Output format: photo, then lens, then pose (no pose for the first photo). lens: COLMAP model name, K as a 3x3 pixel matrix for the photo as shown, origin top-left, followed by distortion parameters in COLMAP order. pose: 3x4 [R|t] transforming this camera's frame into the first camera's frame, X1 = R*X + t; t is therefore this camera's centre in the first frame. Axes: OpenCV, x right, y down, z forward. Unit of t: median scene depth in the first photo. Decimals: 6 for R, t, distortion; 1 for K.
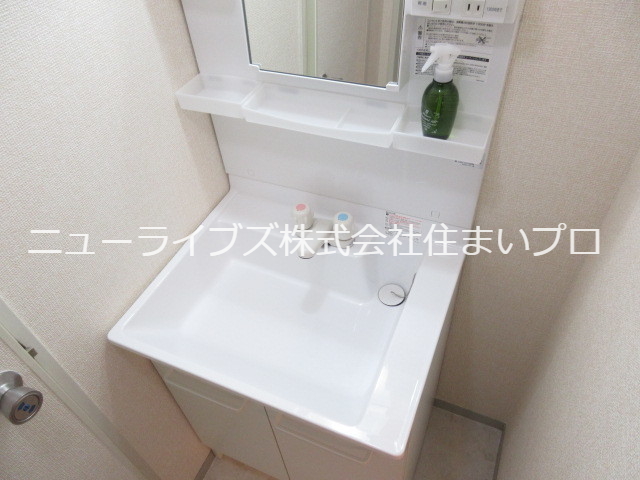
lens RADIAL K [[471.5, 0, 319.0], [0, 471.5, 242.6], [0, 0, 1]] dist [0.010693, -0.010755]
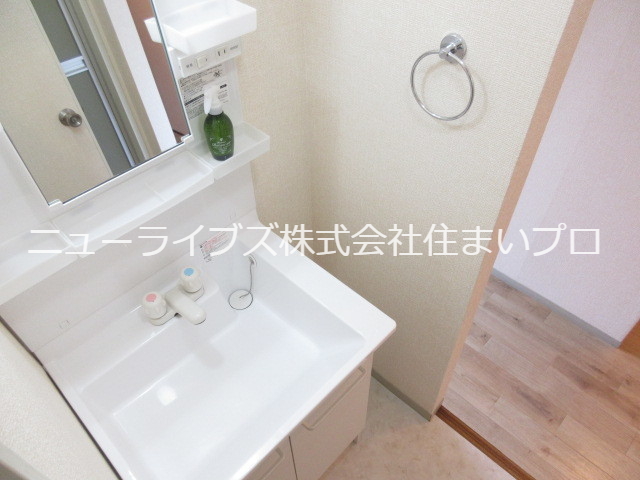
lens RADIAL K [[471.5, 0, 320.1], [0, 471.5, 239.4], [0, 0, 1]] dist [0.010693, -0.010755]
pose [[0.372160, -0.632134, 0.679635, -0.681425], [0.672048, 0.688570, 0.272438, -0.257876], [-0.640194, 0.355357, 0.681082, 0.079009]]
